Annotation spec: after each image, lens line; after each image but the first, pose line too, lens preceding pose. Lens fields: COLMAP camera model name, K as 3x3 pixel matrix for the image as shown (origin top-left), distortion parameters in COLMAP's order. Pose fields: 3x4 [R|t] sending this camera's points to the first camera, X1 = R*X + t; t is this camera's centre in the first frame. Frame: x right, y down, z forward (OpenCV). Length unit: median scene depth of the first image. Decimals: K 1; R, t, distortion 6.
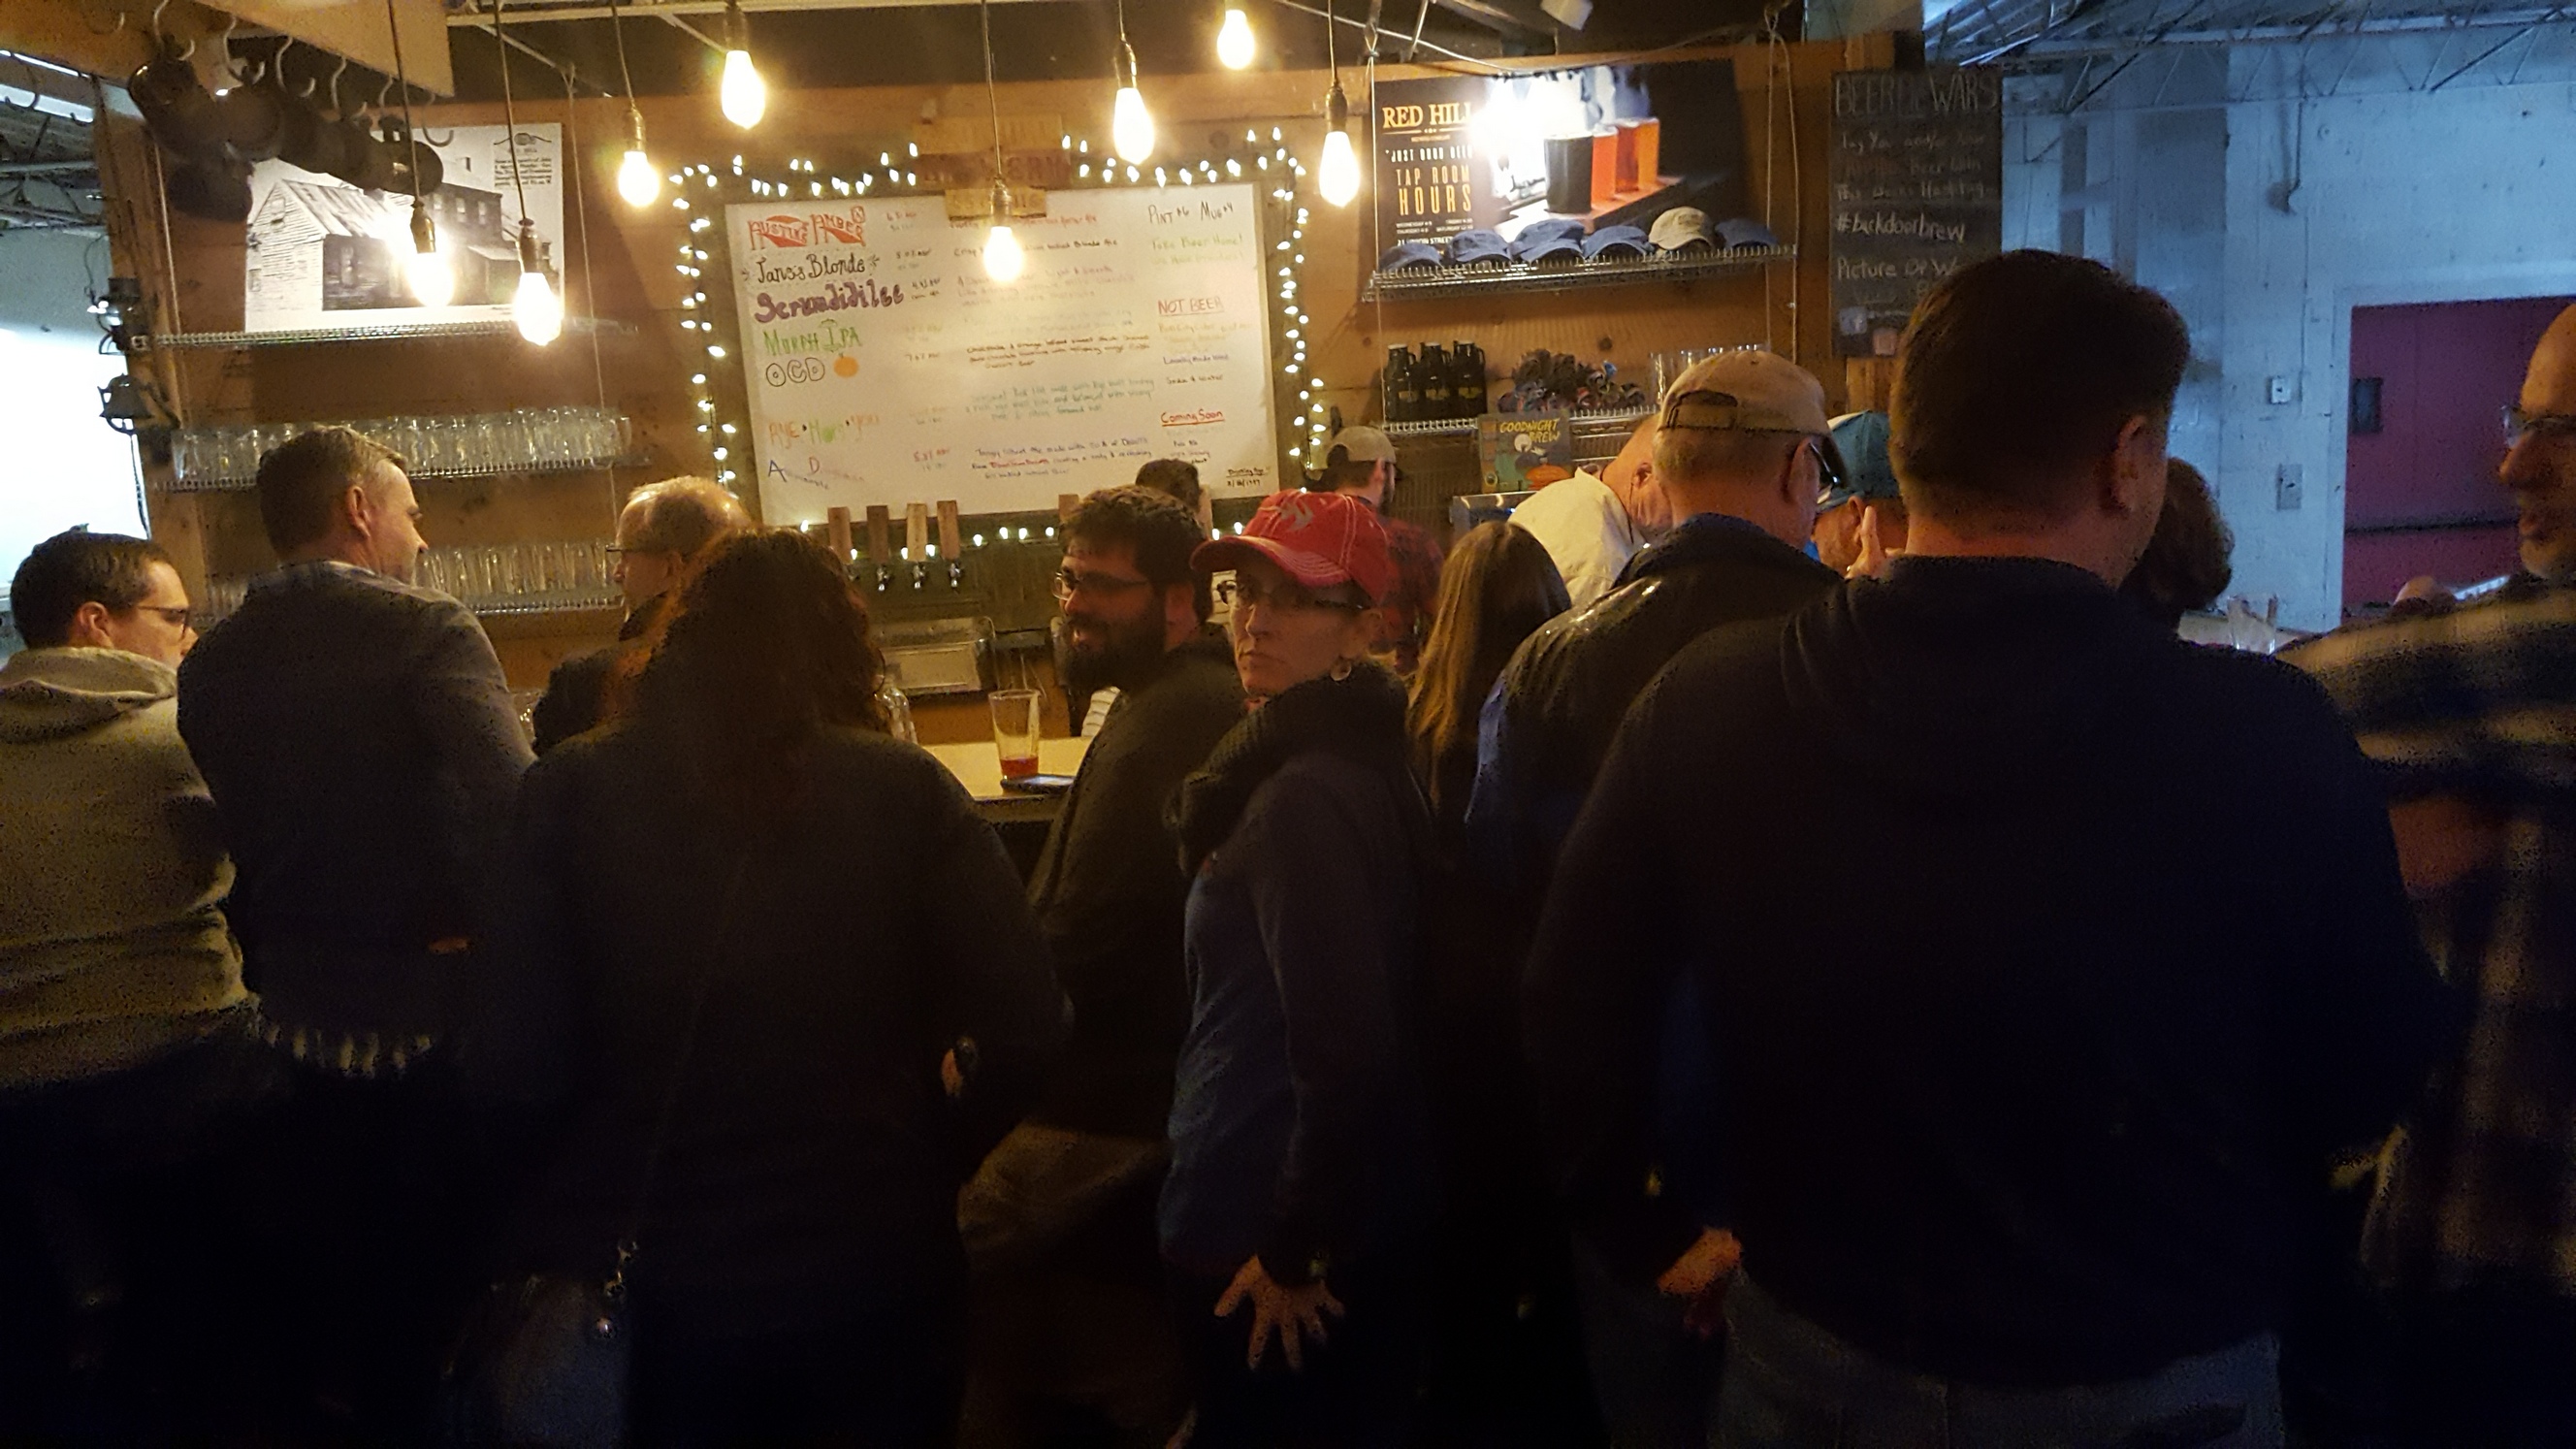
lens RADIAL K [[1992.0, 0, 1301.8], [0, 1992.0, 738.6], [0, 0, 1]] dist [0.048347, -0.088296]
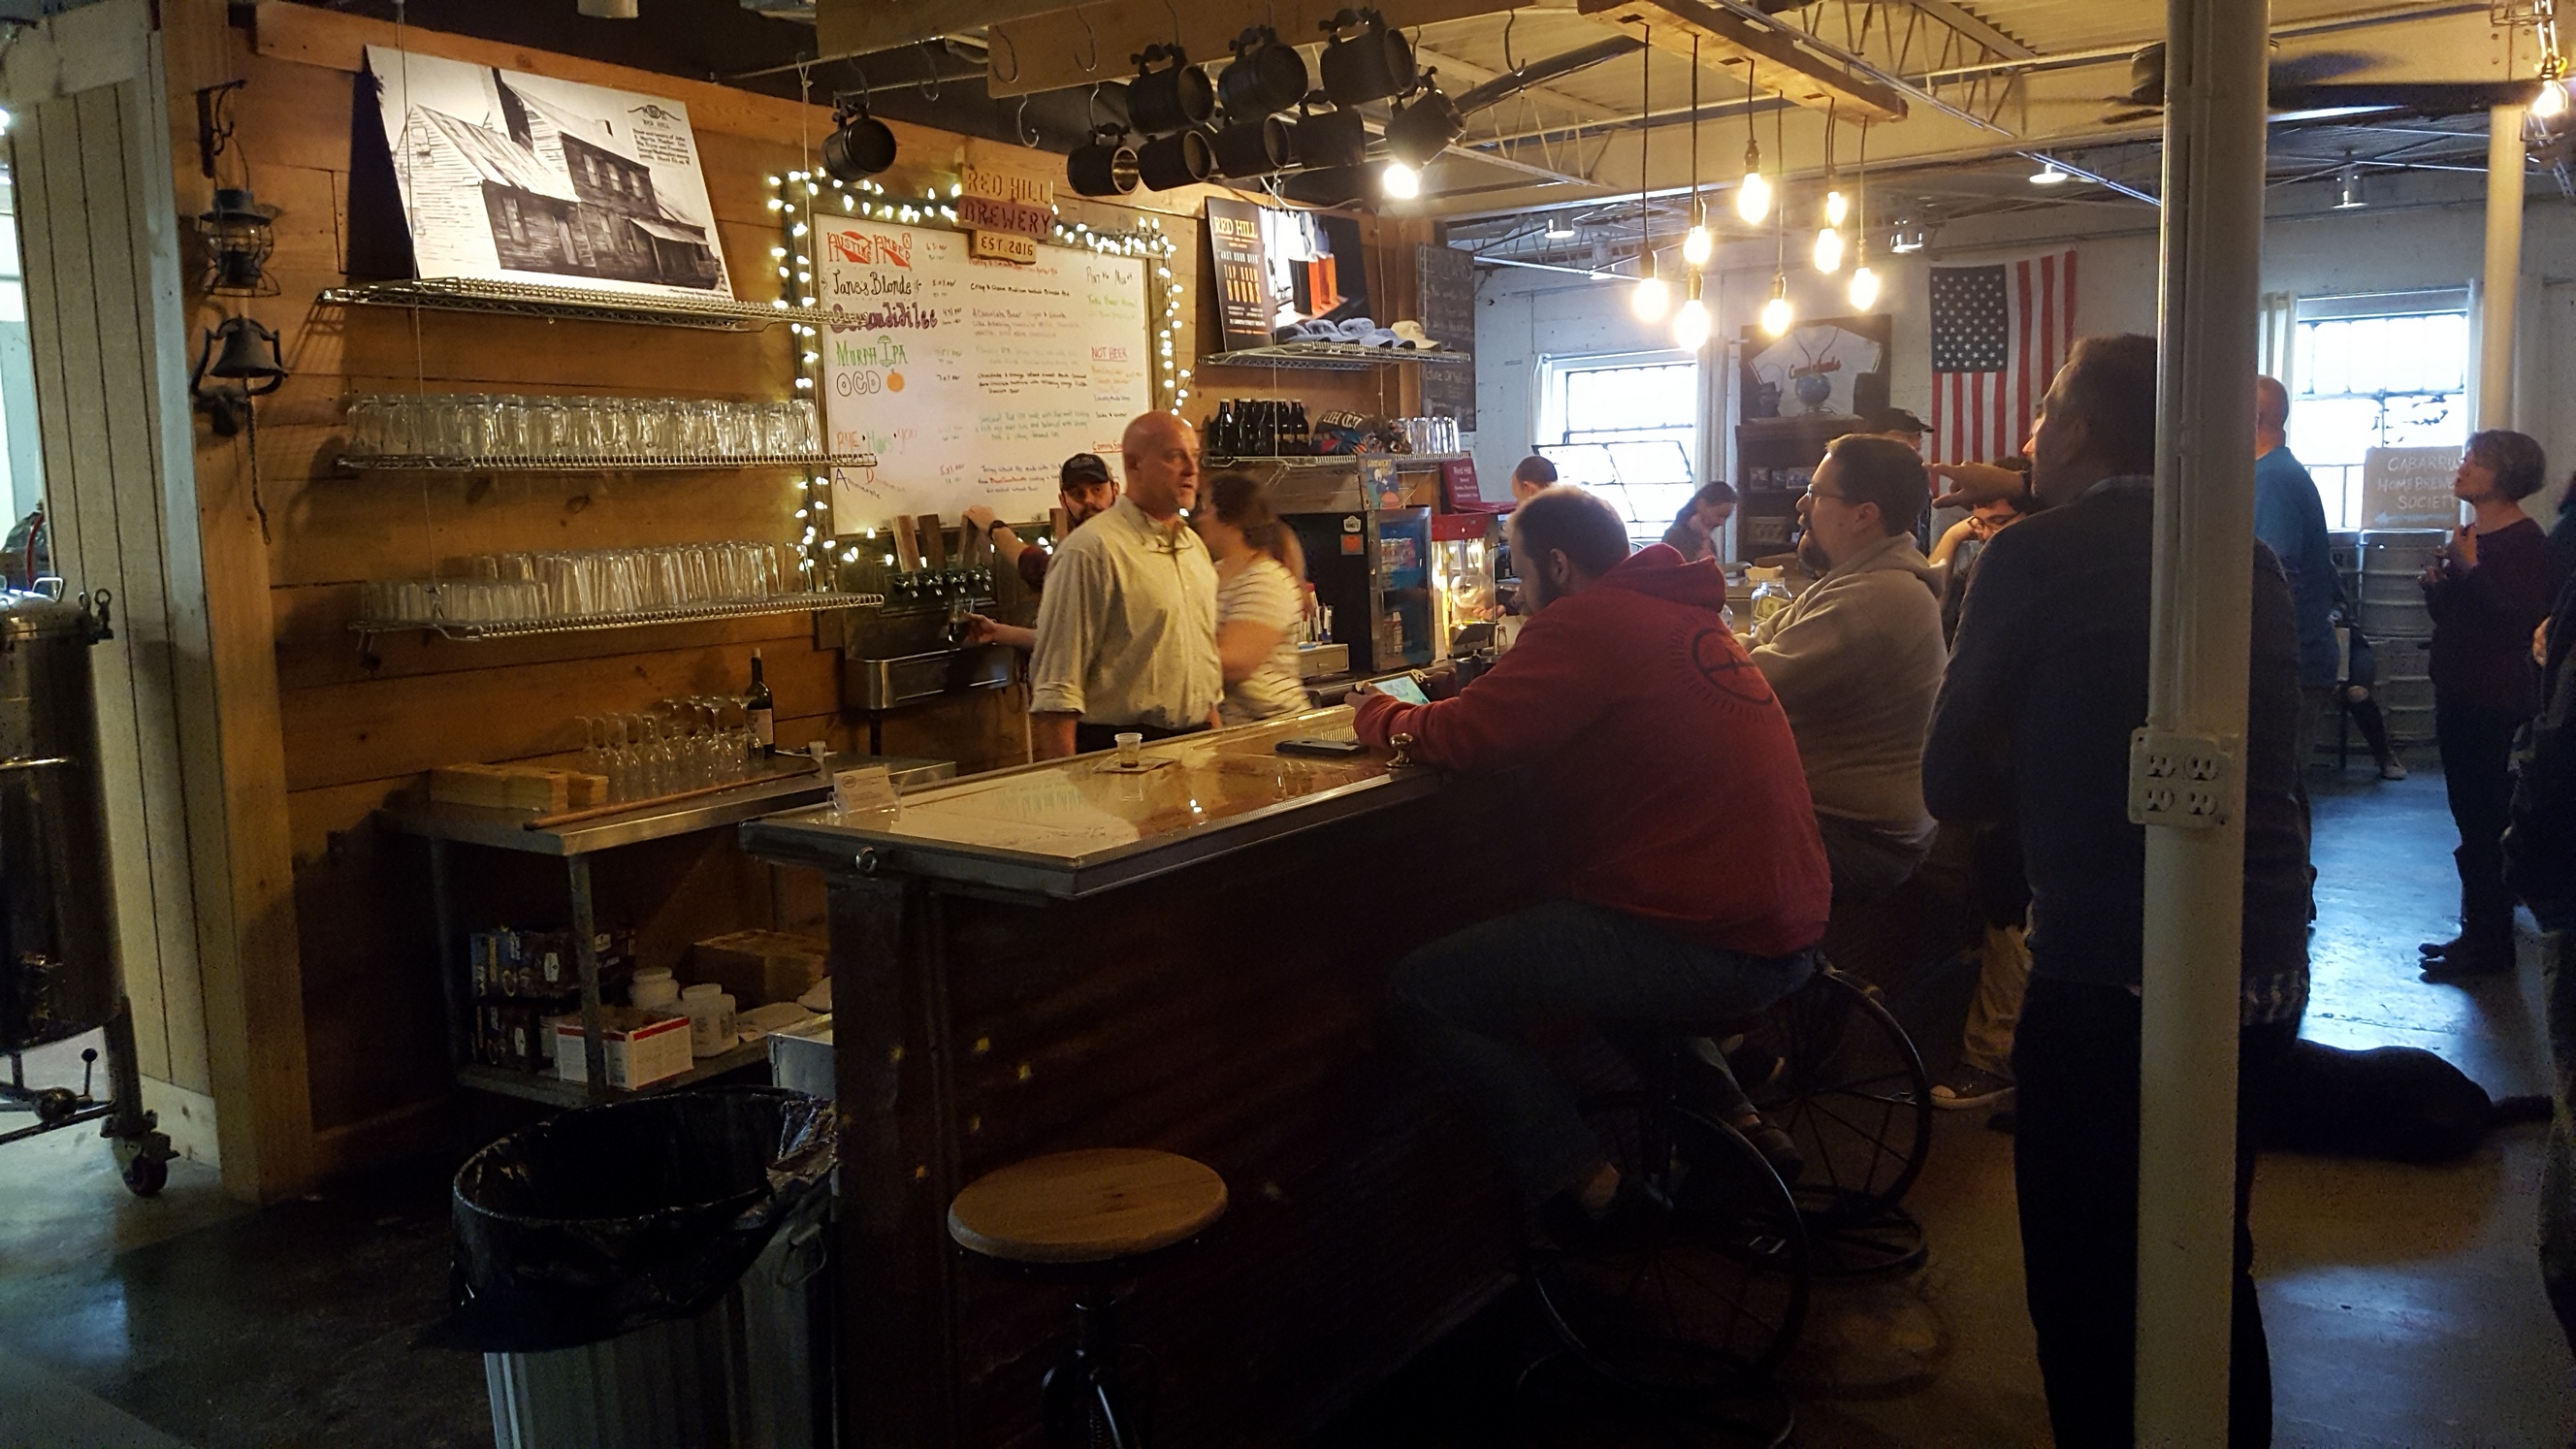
lens RADIAL K [[1992.0, 0, 1387.7], [0, 1992.0, 707.1], [0, 0, 1]] dist [0.048347, -0.088296]
pose [[0.531485, -0.058372, 0.845054, -0.999321], [0.123377, 0.992319, -0.009051, 0.024511], [-0.838035, 0.109071, 0.534604, 0.246888]]
